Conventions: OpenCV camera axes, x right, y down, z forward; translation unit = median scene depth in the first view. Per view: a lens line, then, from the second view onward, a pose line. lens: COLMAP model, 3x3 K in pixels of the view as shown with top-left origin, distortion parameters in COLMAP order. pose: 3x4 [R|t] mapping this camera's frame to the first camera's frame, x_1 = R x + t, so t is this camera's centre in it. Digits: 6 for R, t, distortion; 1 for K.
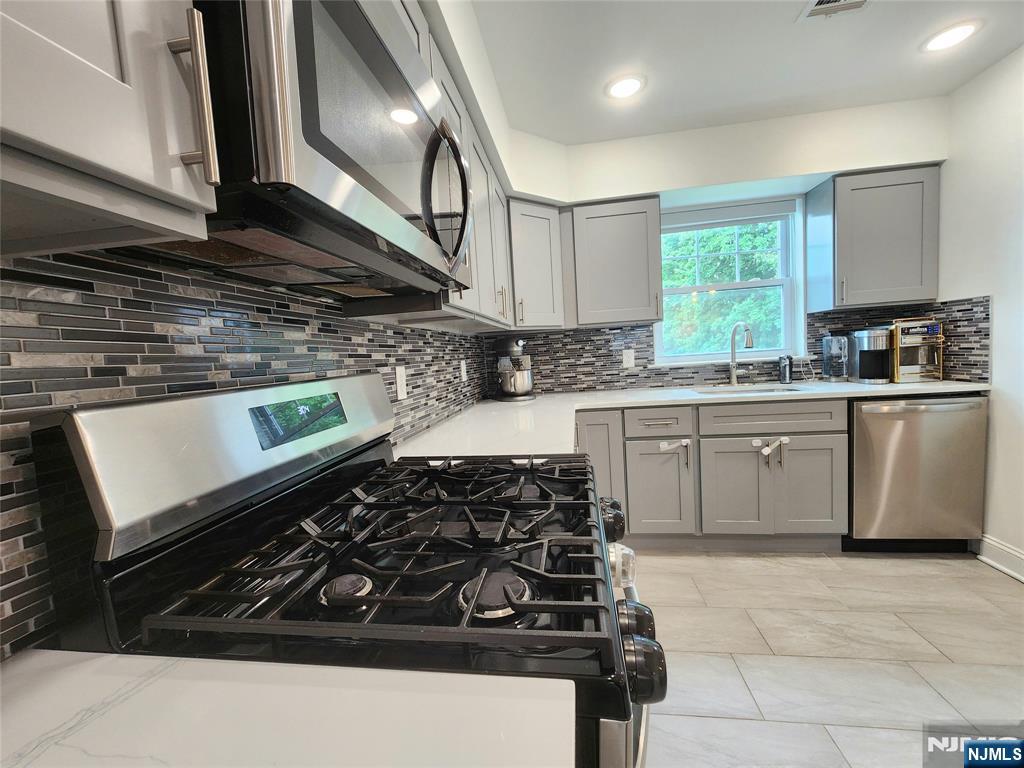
lens RADIAL K [[422.8, 0, 513.8], [0, 422.8, 385.4], [0, 0, 1]] dist [-0.002616, 0.001223]
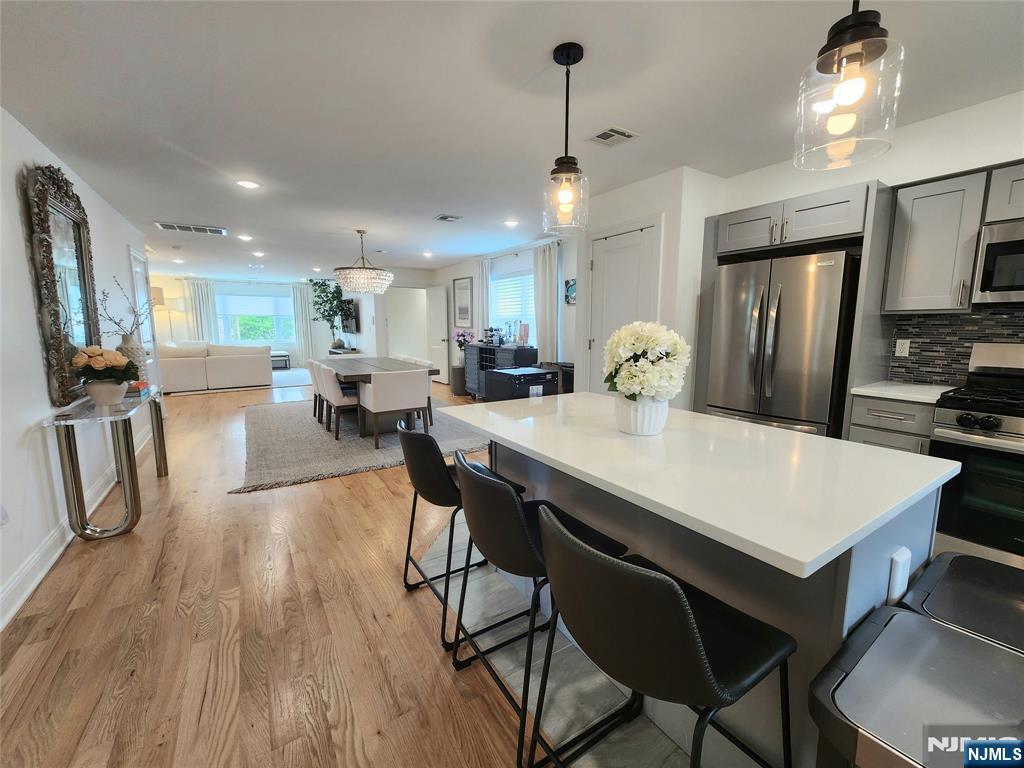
lens RADIAL K [[422.8, 0, 518.4], [0, 422.8, 384.4], [0, 0, 1]] dist [-0.002616, 0.001223]
pose [[-0.749481, 0.157471, -0.643025, 1.288937], [-0.002458, 0.970630, 0.240564, -0.130831], [0.662021, 0.181879, -0.727082, 0.222896]]
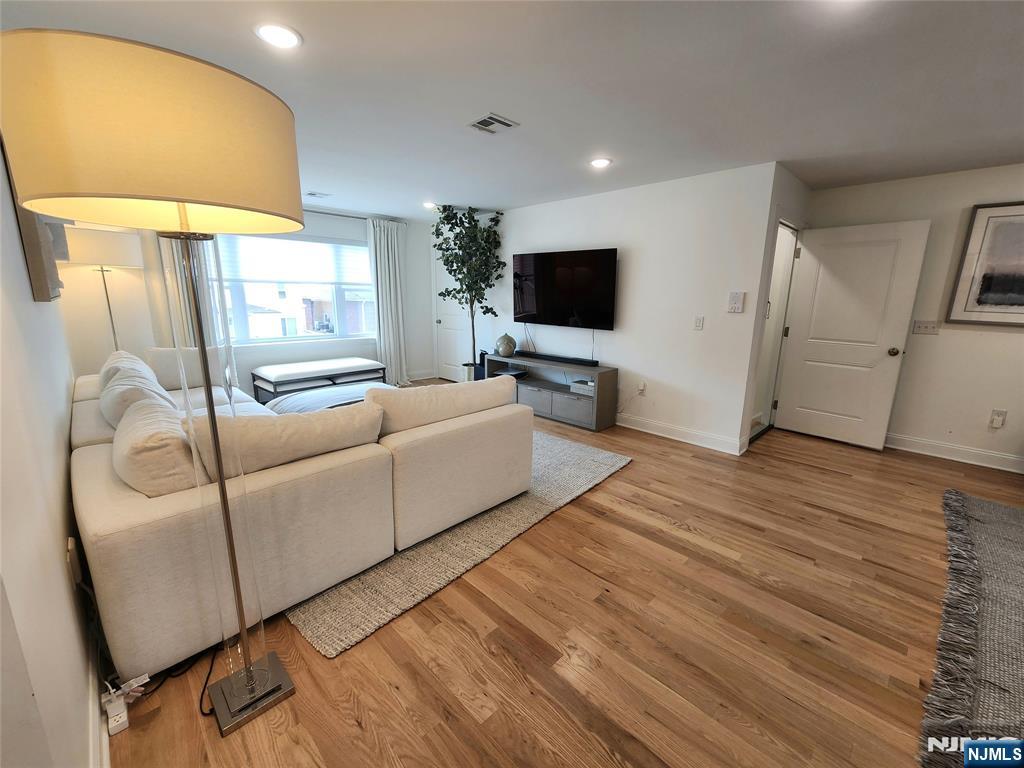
lens RADIAL K [[422.8, 0, 516.0], [0, 422.8, 385.2], [0, 0, 1]] dist [-0.002616, 0.001223]
pose [[-0.599961, 0.220712, -0.768982, 1.446485], [-0.034460, 0.953171, 0.300463, 0.065469], [0.799287, 0.206765, -0.564260, -3.076923]]
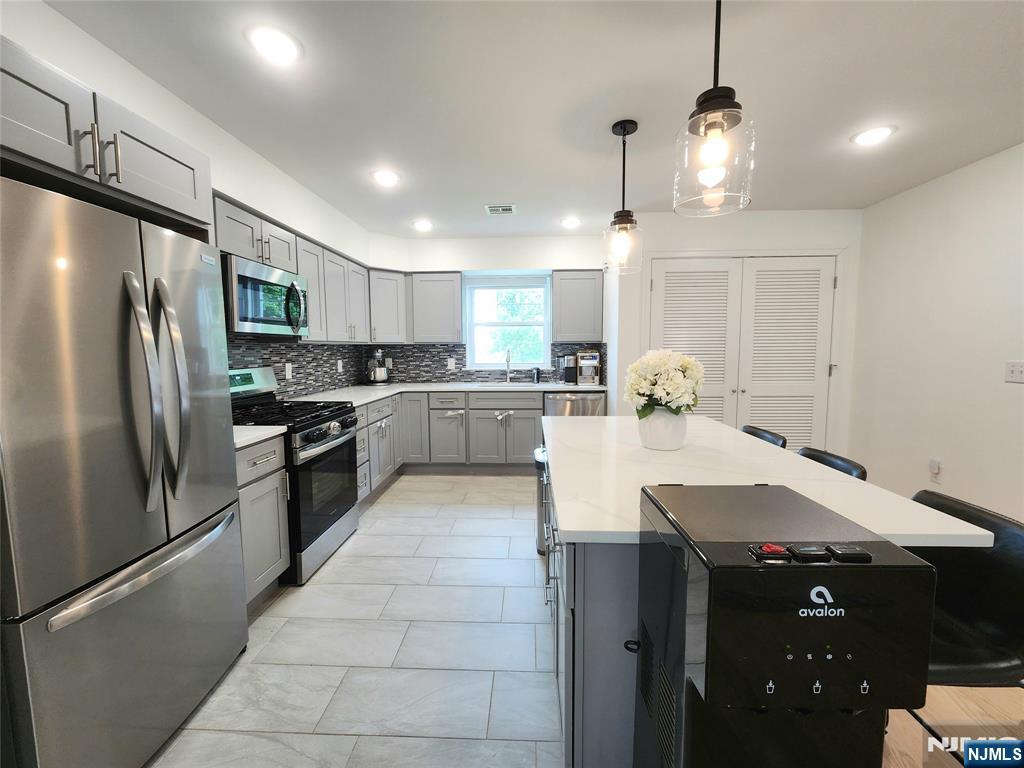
lens RADIAL K [[422.8, 0, 512.7], [0, 422.8, 383.7], [0, 0, 1]] dist [-0.002616, 0.001223]
pose [[0.993322, 0.049001, 0.104450, 0.412374], [-0.049557, 0.998768, 0.002734, -0.002959], [-0.104187, -0.007892, 0.994526, -0.798116]]
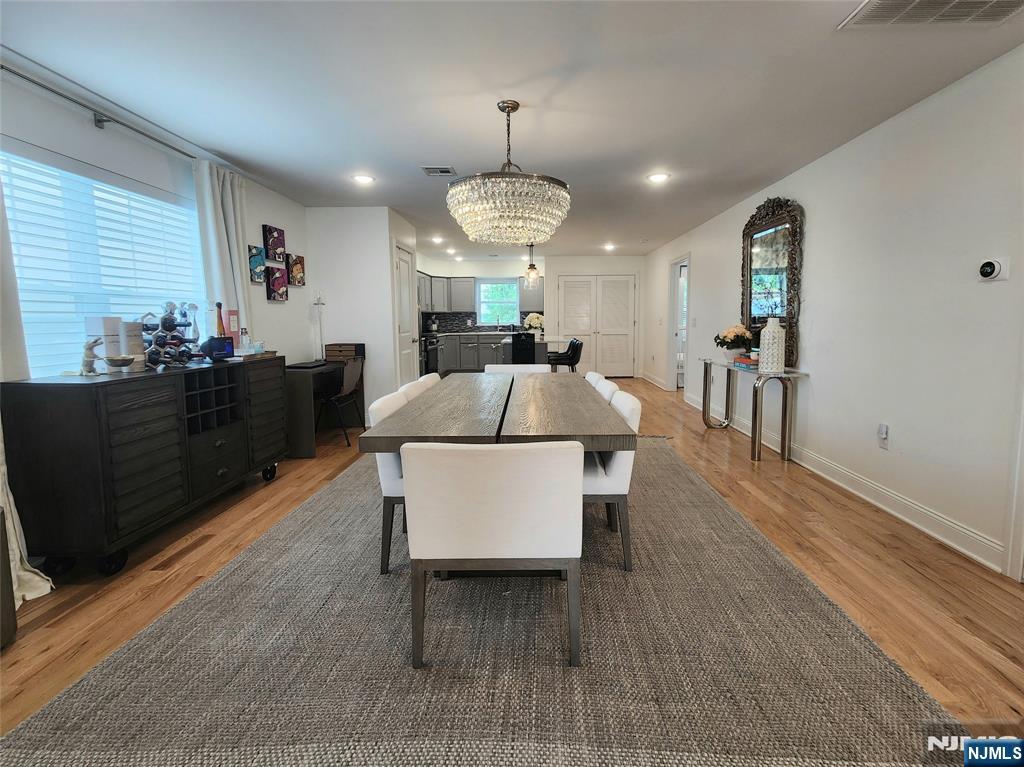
lens RADIAL K [[464.0, 0, 530.3], [0, 464.0, 362.5], [0, 0, 1]] dist [0.000946, -0.000396]
pose [[0.988995, 0.042965, 0.141571, 0.295464], [-0.045034, 0.998920, 0.011443, 0.217286], [-0.140926, -0.017693, 0.989862, -3.100124]]
